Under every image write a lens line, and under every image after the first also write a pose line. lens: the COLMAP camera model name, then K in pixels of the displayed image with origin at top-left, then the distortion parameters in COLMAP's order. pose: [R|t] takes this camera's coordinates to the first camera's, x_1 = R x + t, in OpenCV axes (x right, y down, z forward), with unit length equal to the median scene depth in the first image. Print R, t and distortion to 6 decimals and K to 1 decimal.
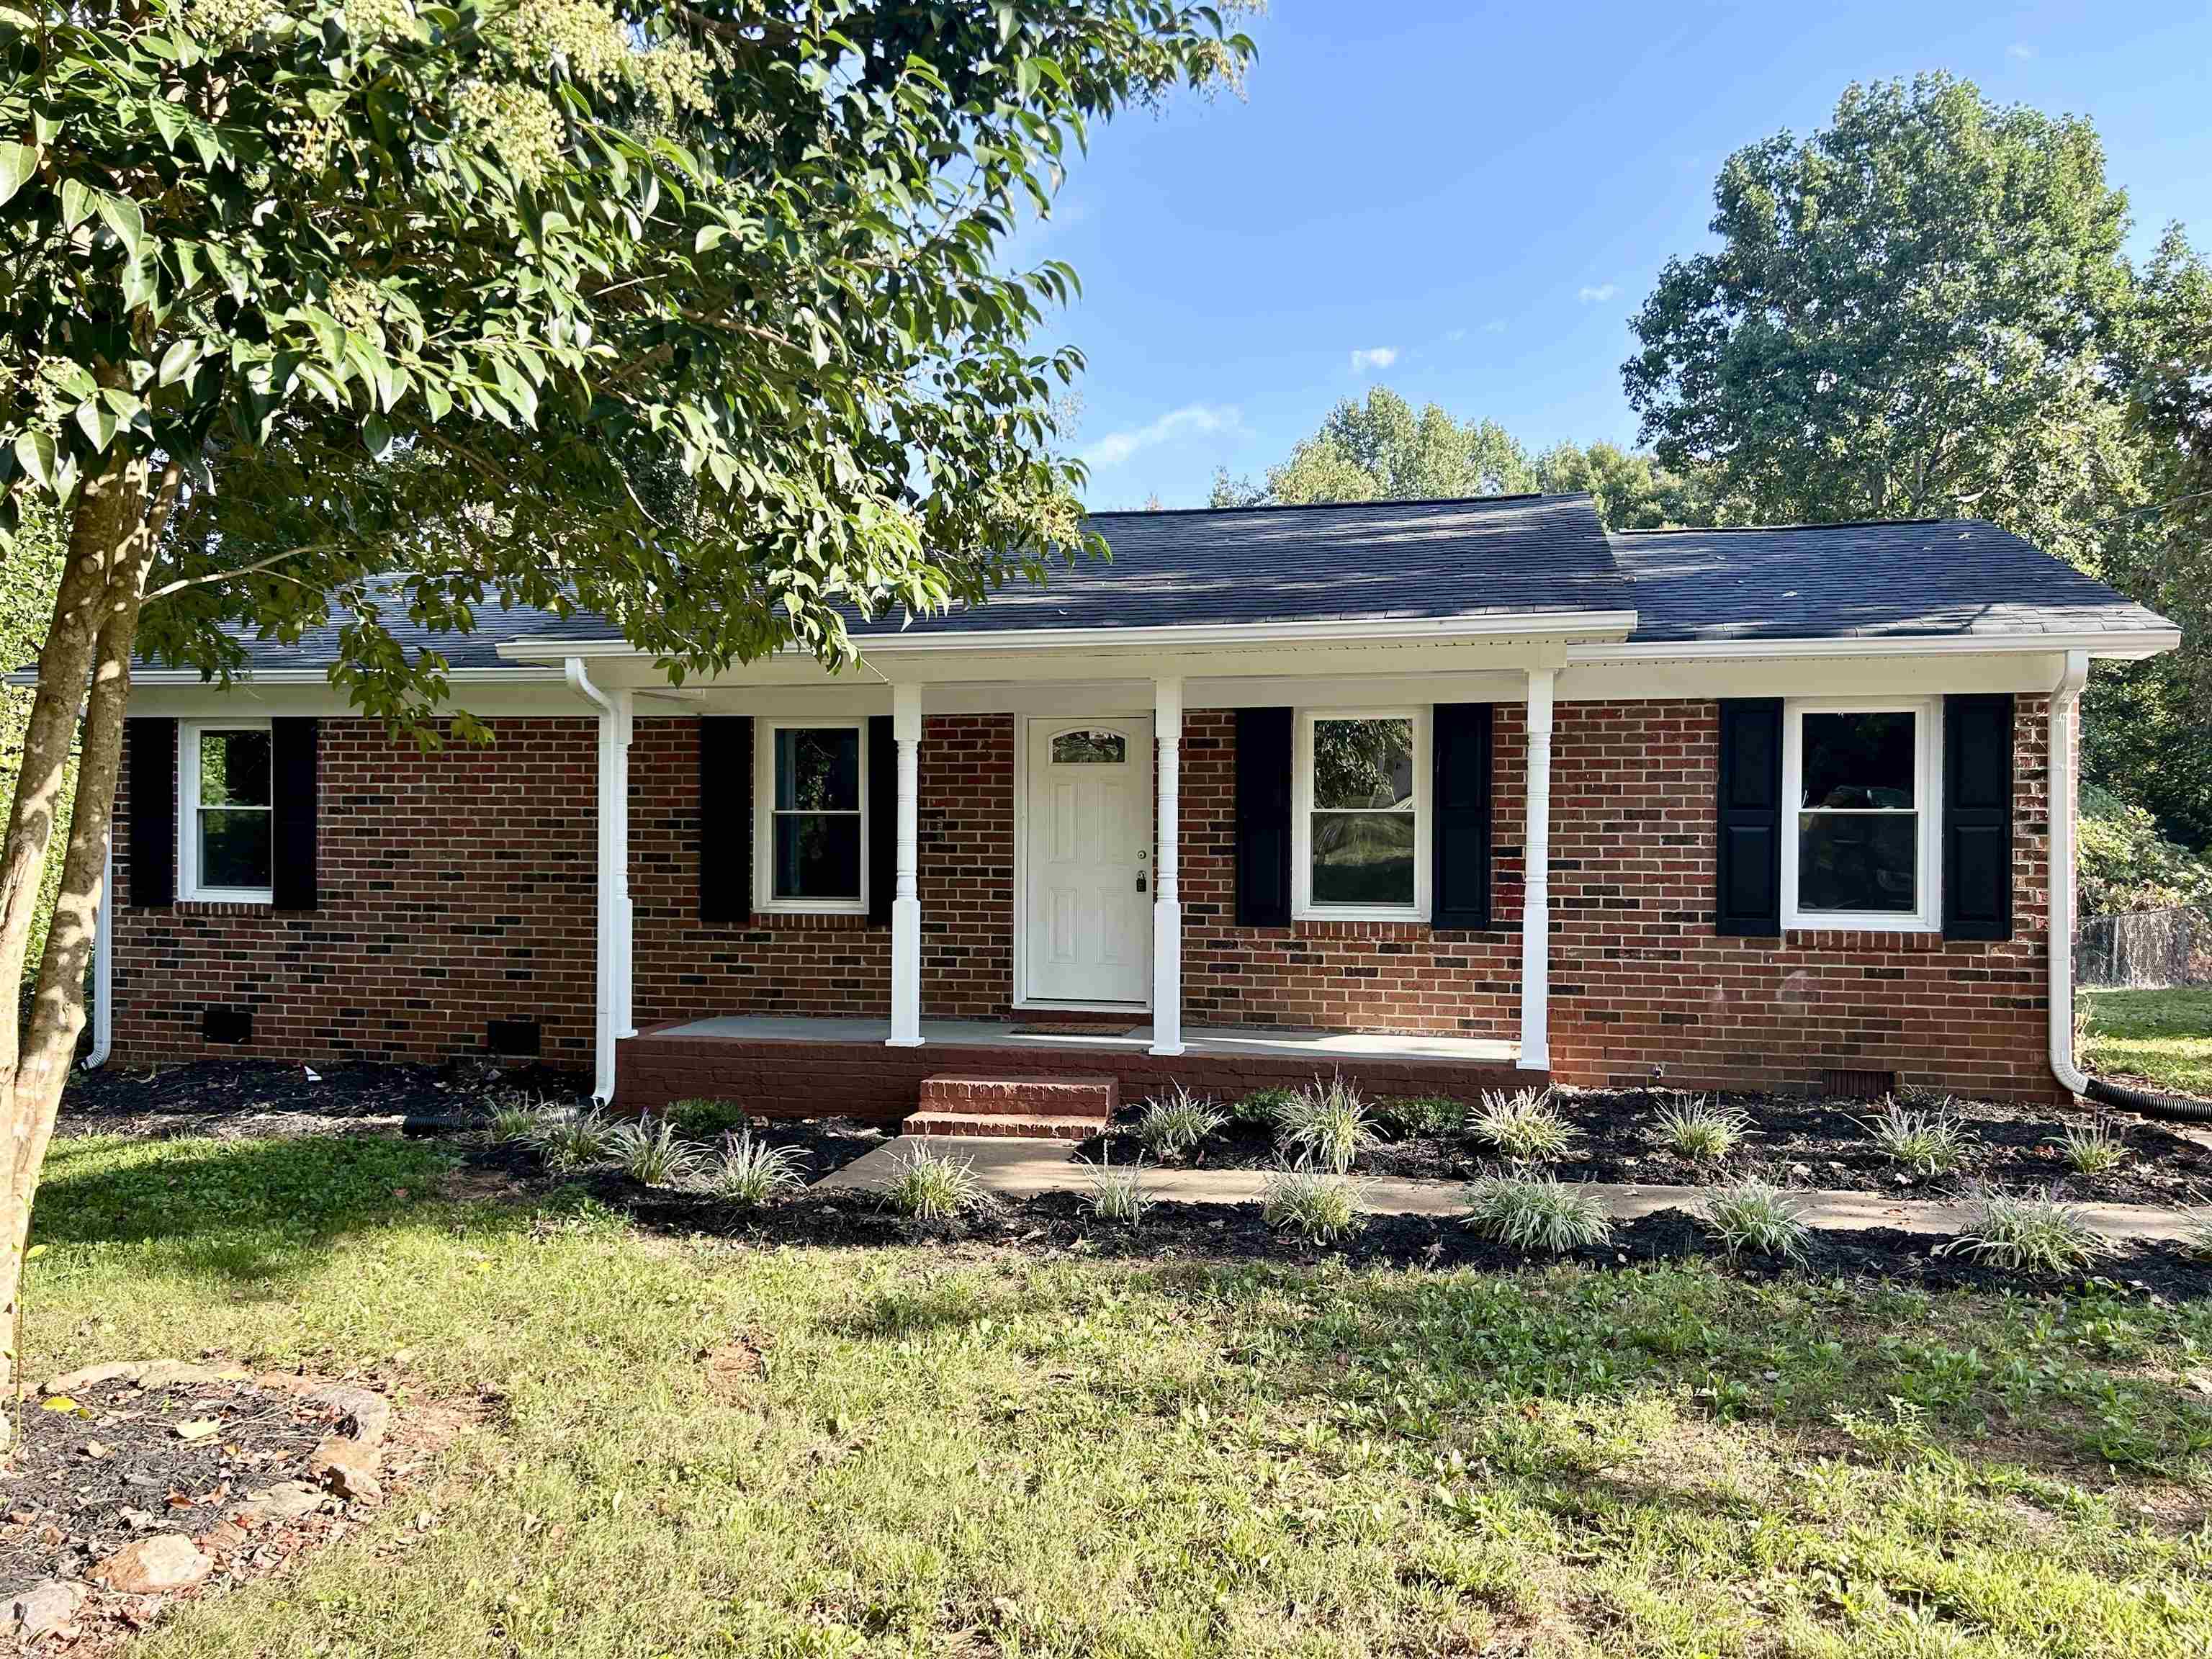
lens RADIAL K [[1619.9, 0, 1088.8], [0, 1619.9, 825.8], [0, 0, 1]] dist [0.058654, -0.040358]
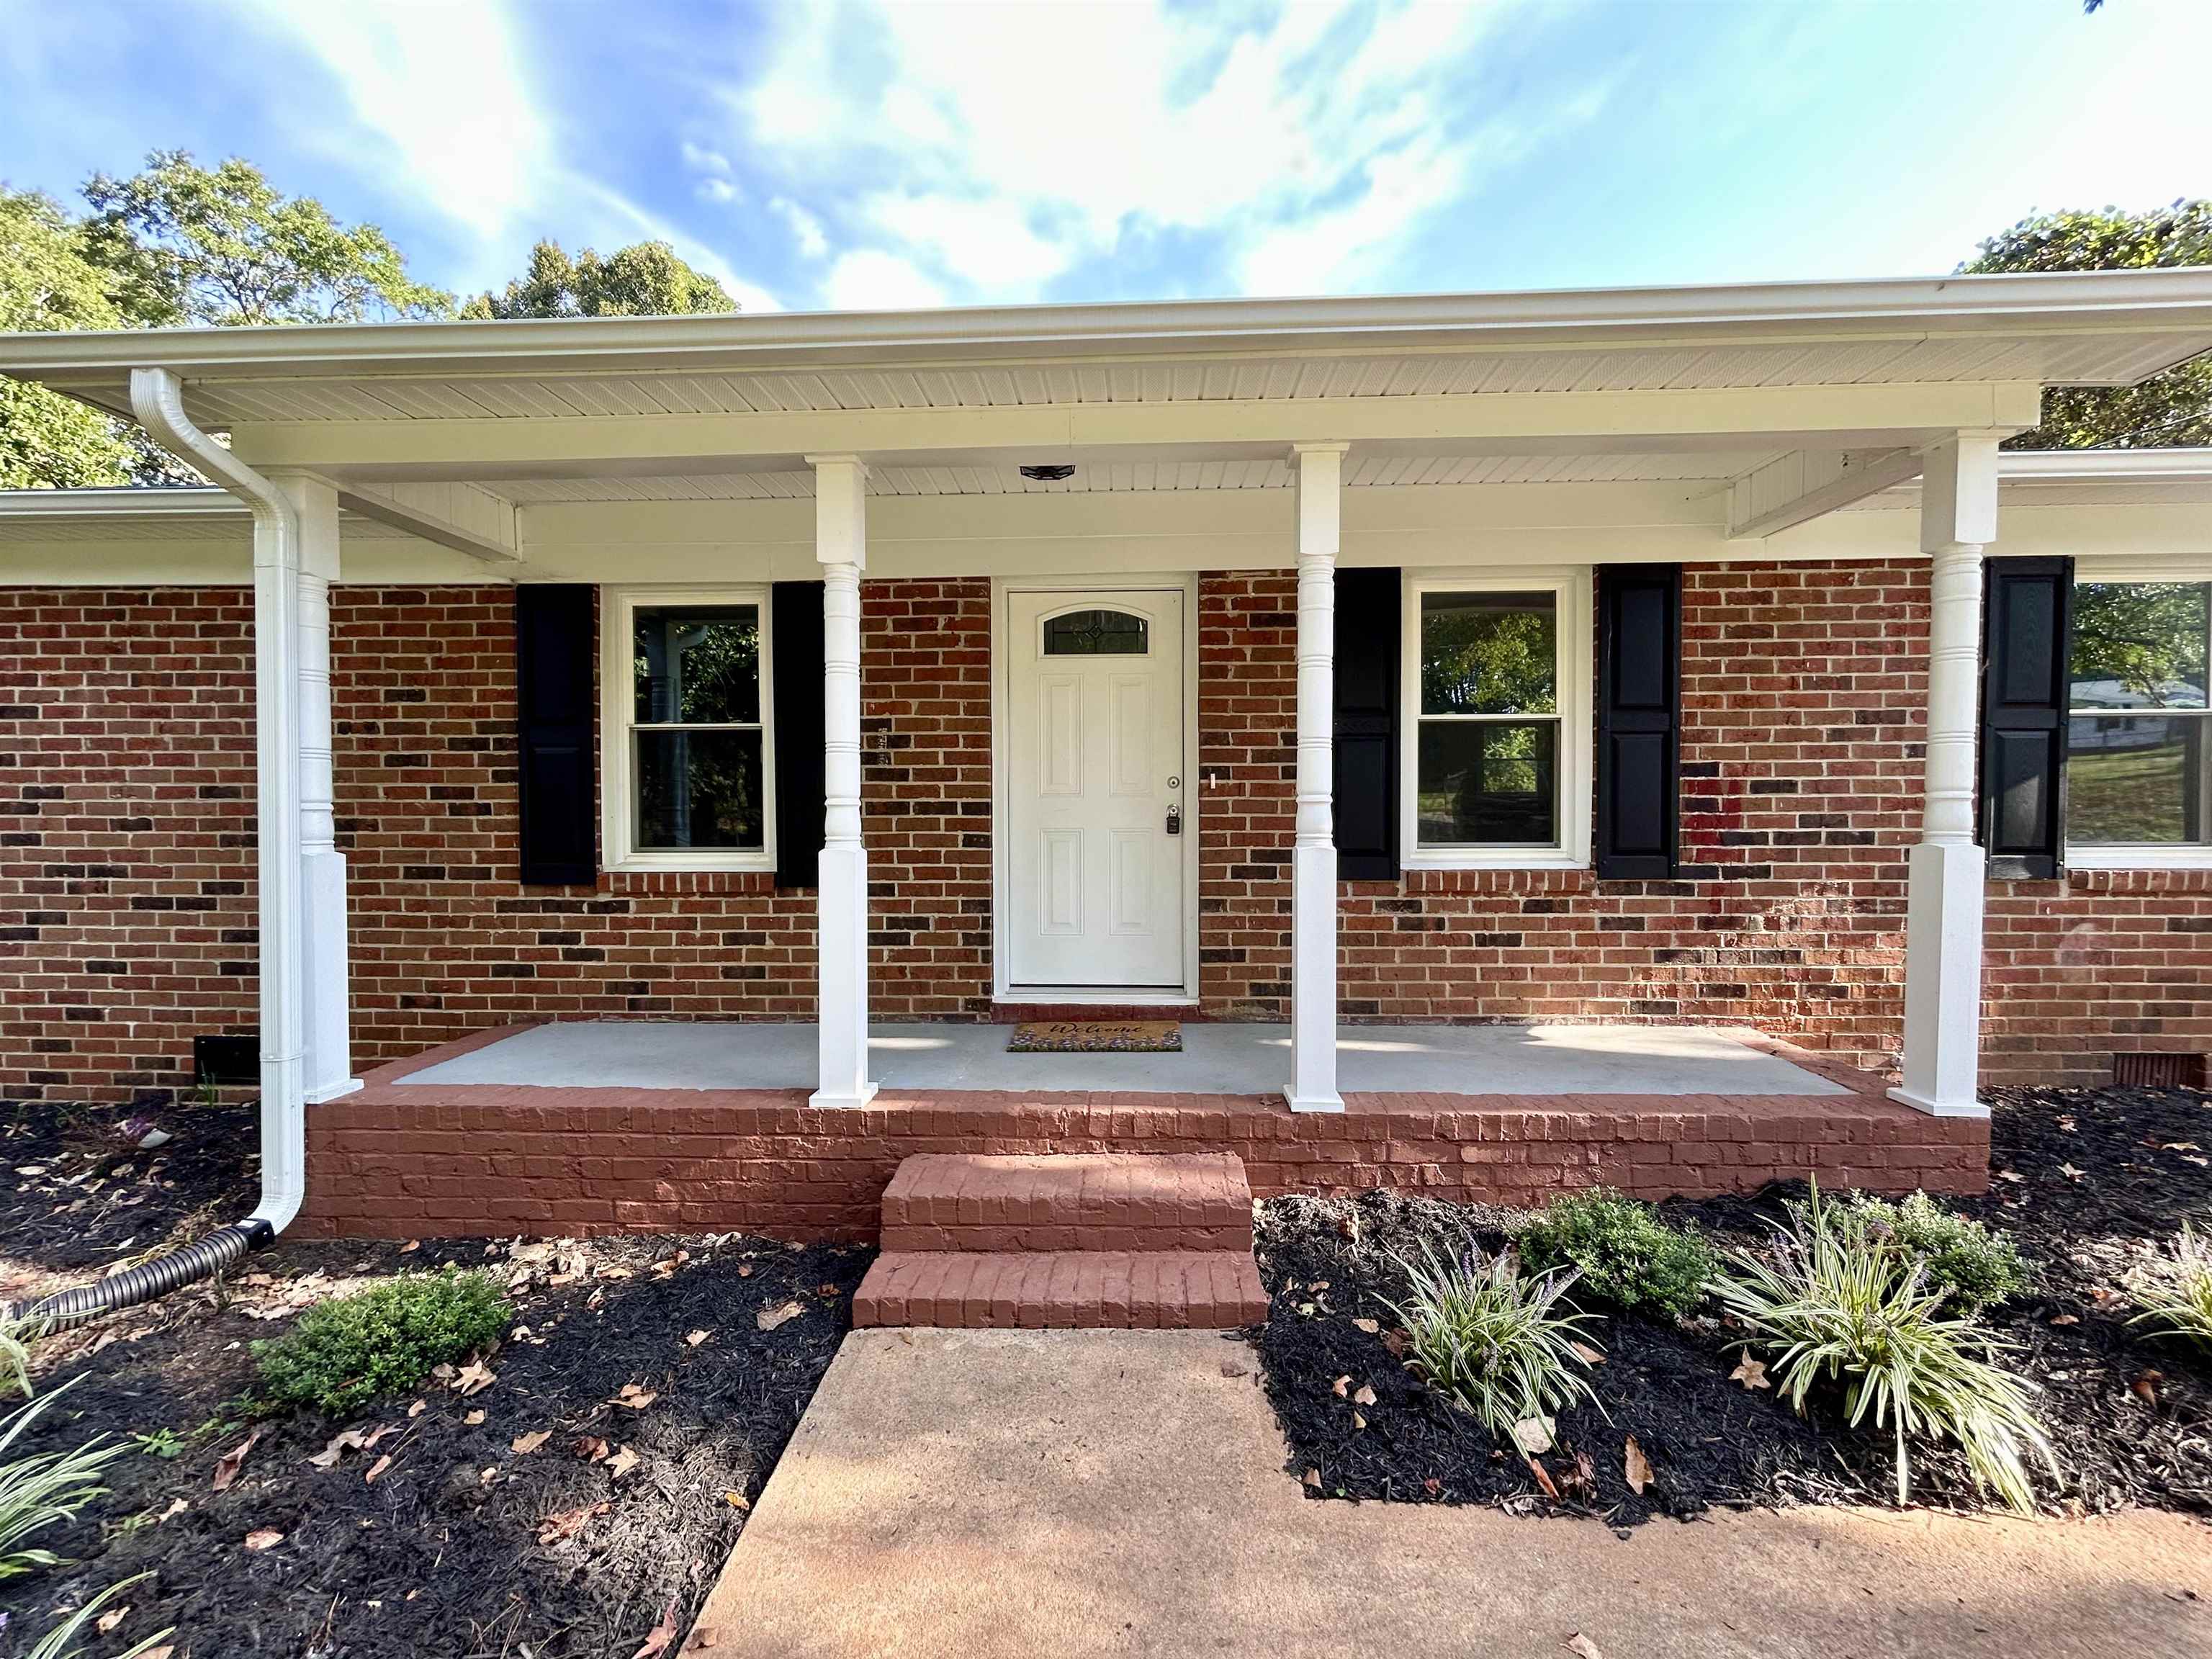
lens RADIAL K [[909.4, 0, 1074.7], [0, 909.4, 827.3], [0, 0, 1]] dist [-0.001658, 0.002716]
pose [[0.981316, -0.009783, 0.192152, -0.087364], [0.006361, 0.999810, 0.018417, 0.030165], [-0.192296, -0.016851, 0.981192, 0.608524]]
